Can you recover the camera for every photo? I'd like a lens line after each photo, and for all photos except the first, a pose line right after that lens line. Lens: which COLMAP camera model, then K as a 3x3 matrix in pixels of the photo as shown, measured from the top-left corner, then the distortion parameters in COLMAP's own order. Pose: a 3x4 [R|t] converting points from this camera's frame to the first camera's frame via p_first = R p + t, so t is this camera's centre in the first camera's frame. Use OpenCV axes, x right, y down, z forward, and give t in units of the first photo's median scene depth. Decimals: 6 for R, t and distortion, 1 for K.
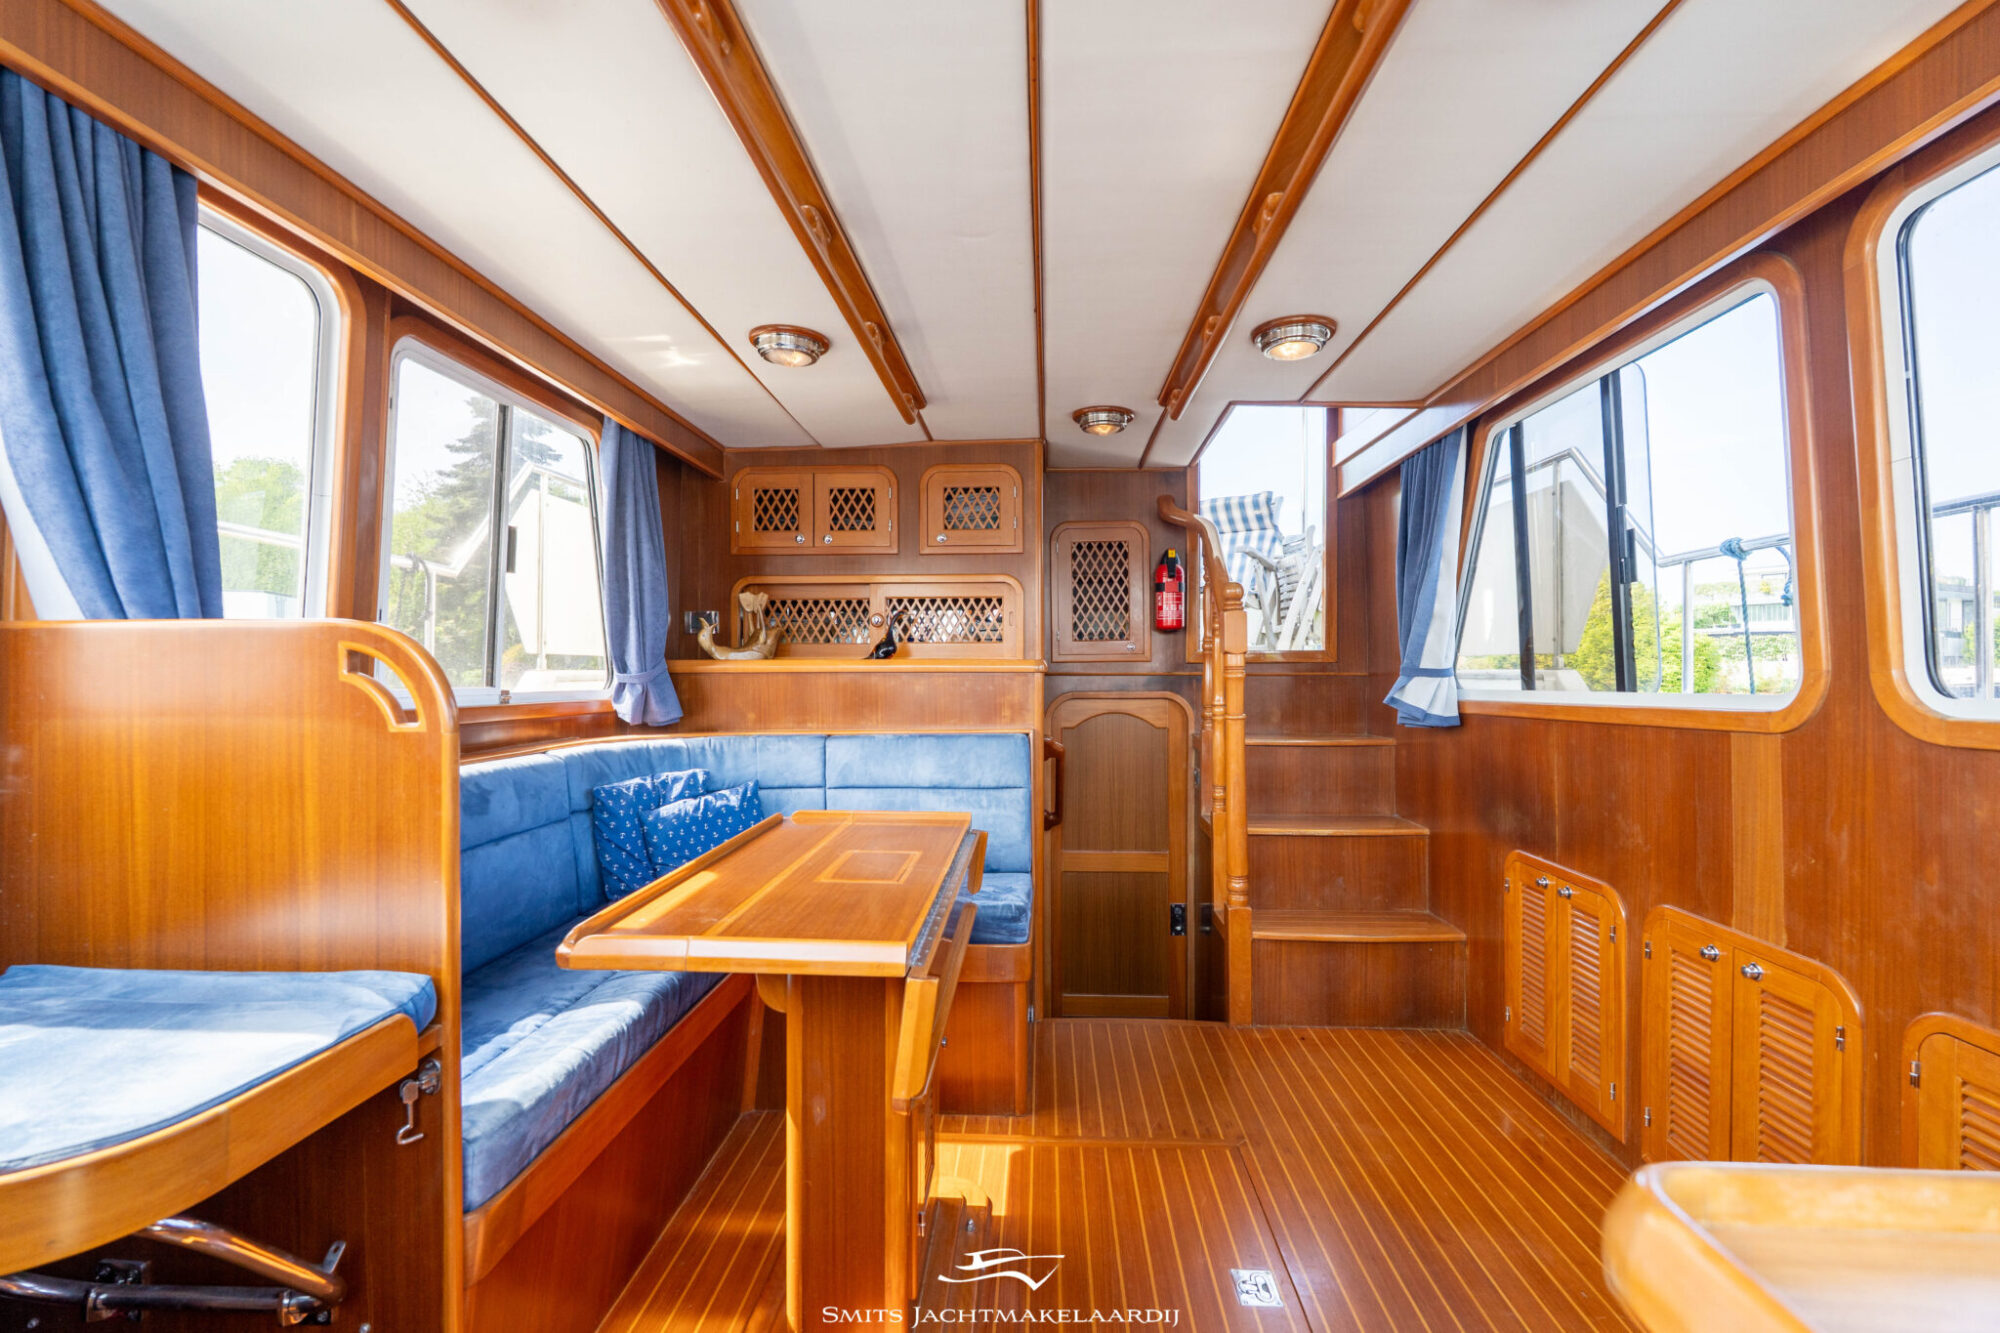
lens RADIAL K [[876.6, 0, 998.0], [0, 876.6, 669.7], [0, 0, 1]] dist [-0.005532, 0.000396]
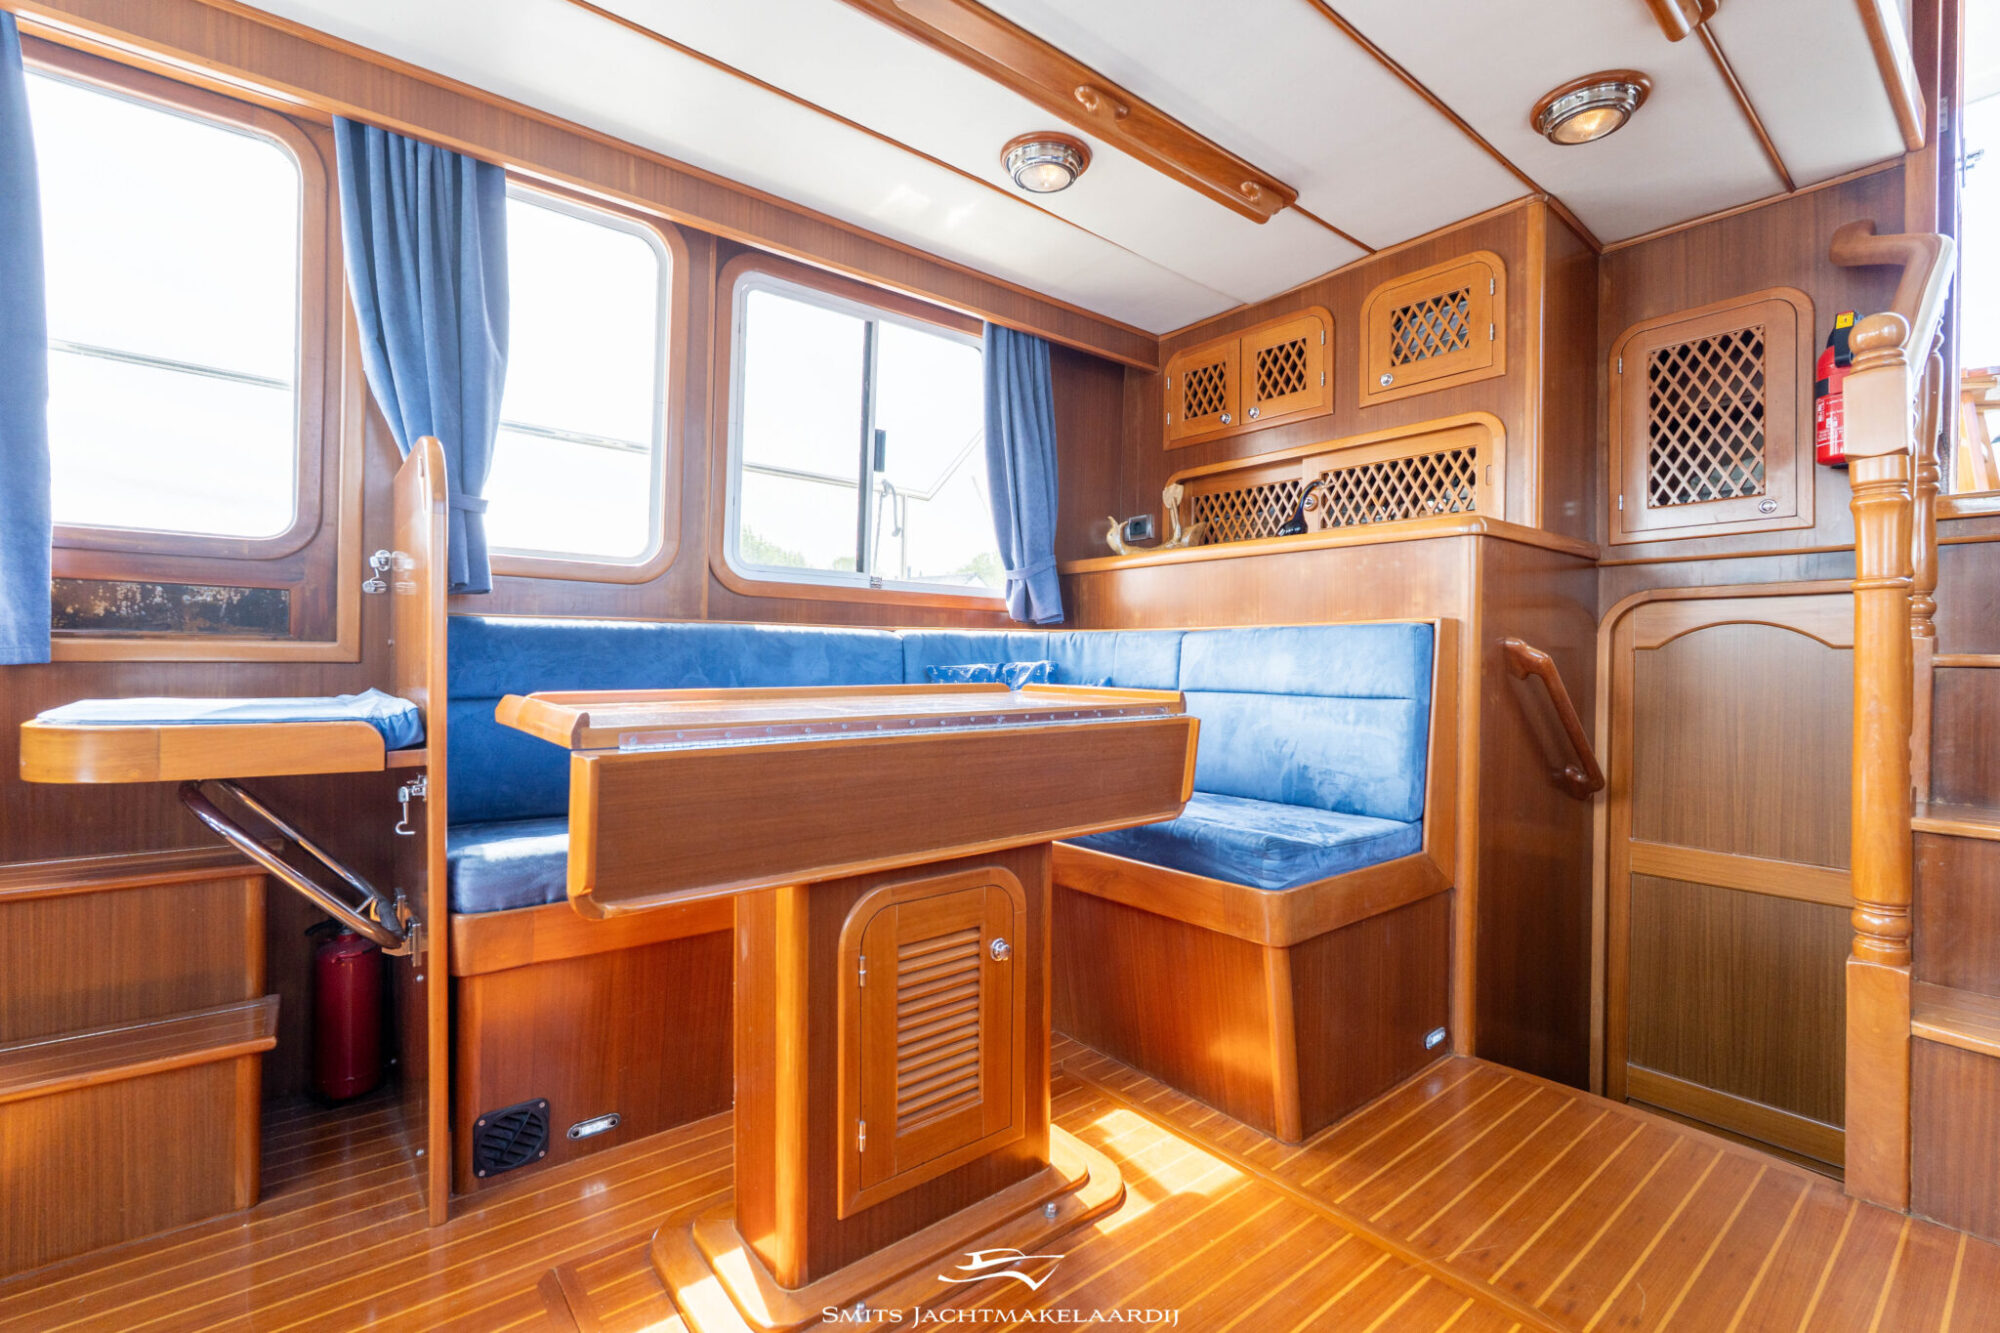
lens RADIAL K [[876.6, 0, 998.0], [0, 876.6, 669.7], [0, 0, 1]] dist [-0.005532, 0.000396]
pose [[0.665378, 0.016826, -0.746317, 0.324058], [-0.010573, 0.999858, 0.013116, 0.105872], [0.746432, -0.000836, 0.665462, 0.304812]]
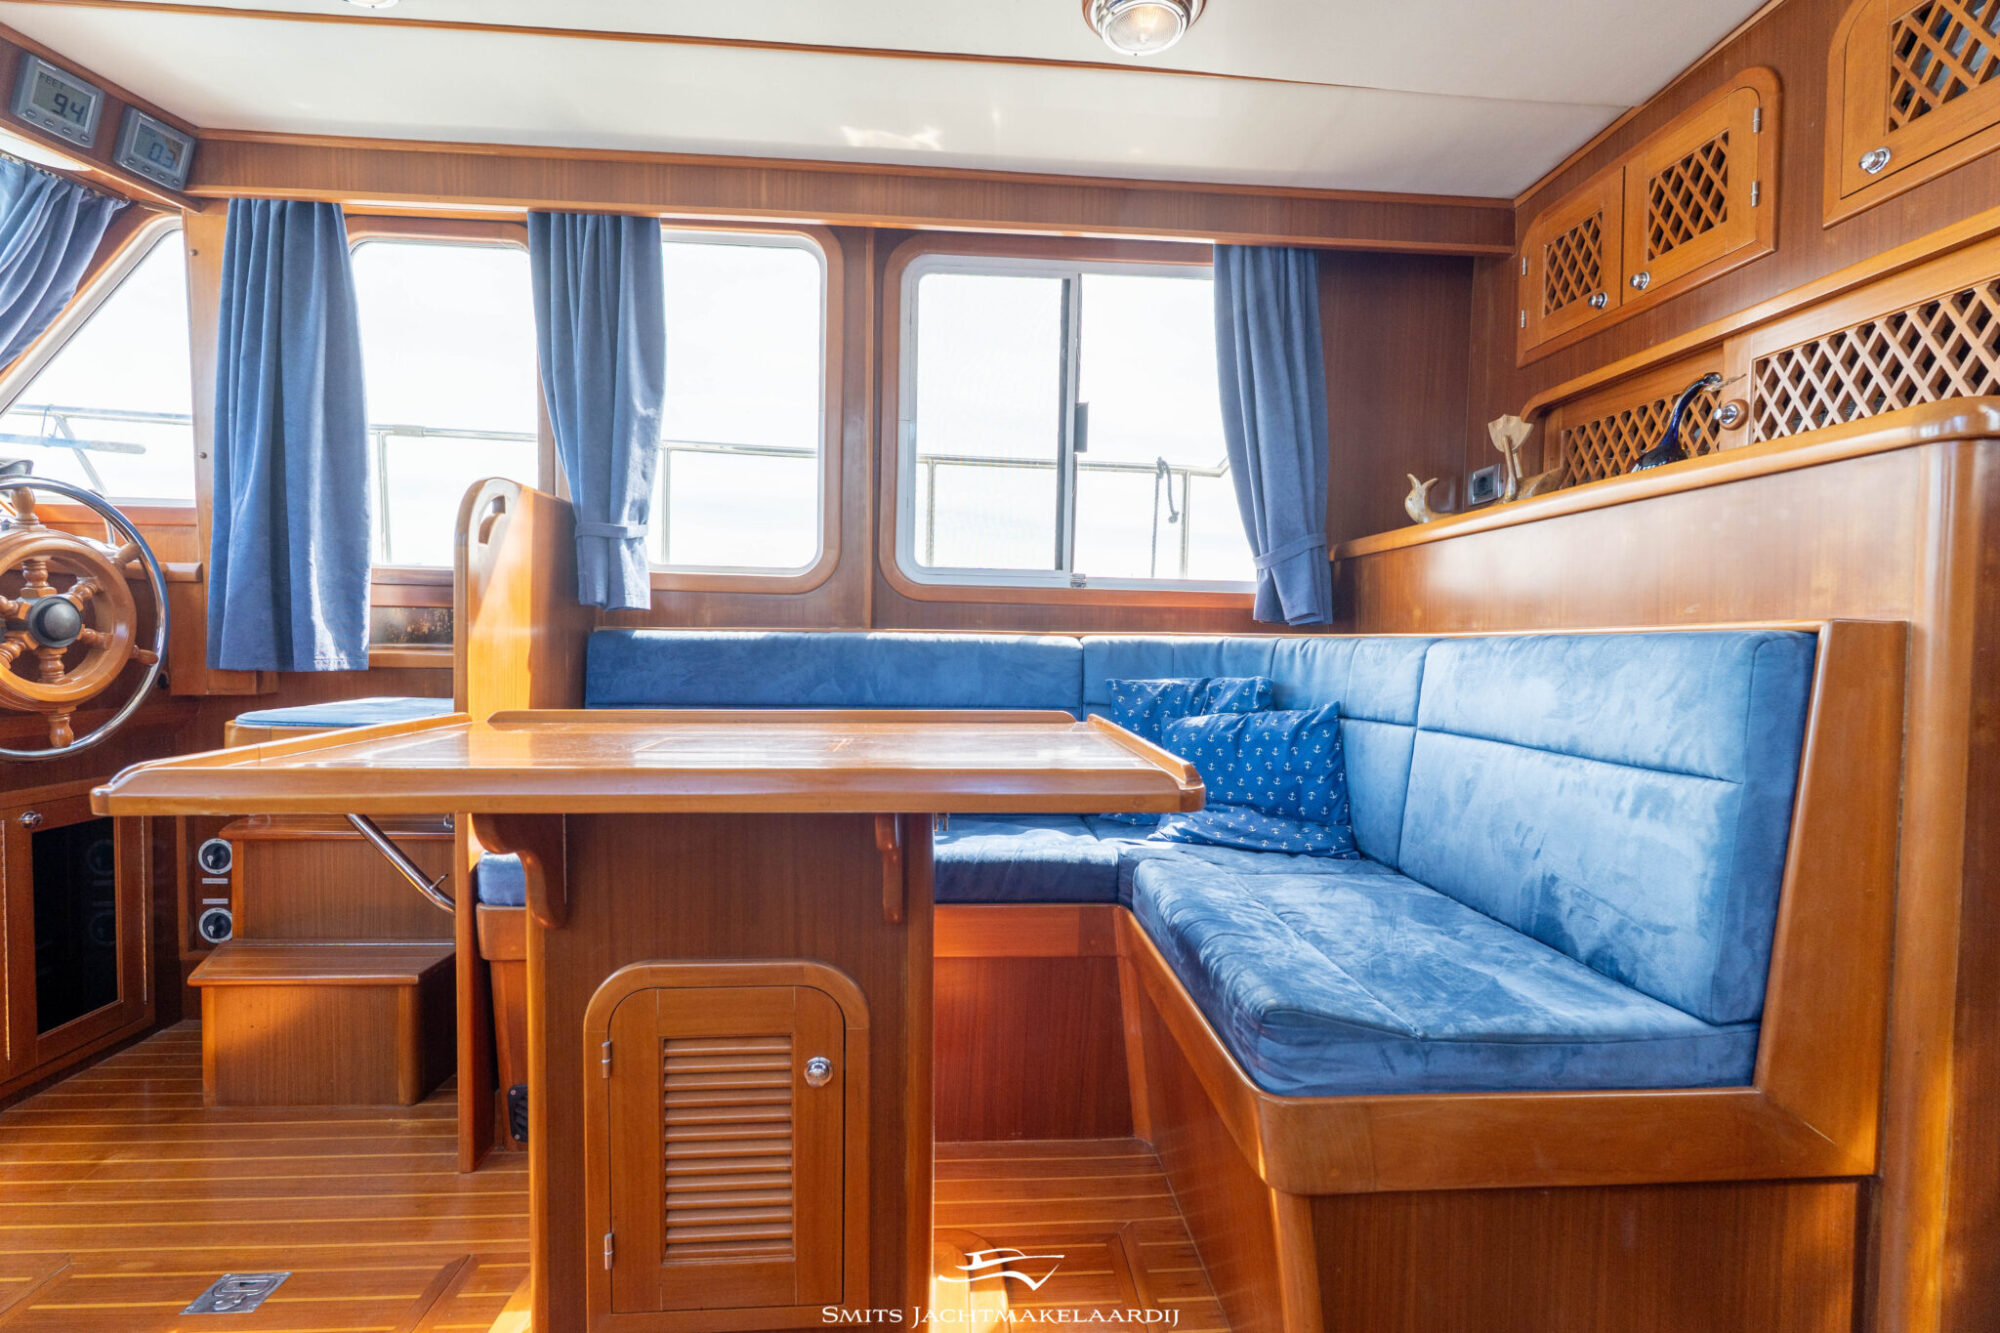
lens RADIAL K [[874.9, 0, 999.7], [0, 874.9, 669.9], [0, 0, 1]] dist [-0.001396, -0.000304]
pose [[0.116629, 0.035552, -0.992539, 0.336559], [-0.014542, 0.999313, 0.034086, 0.082499], [0.993069, 0.010458, 0.117066, 0.668099]]
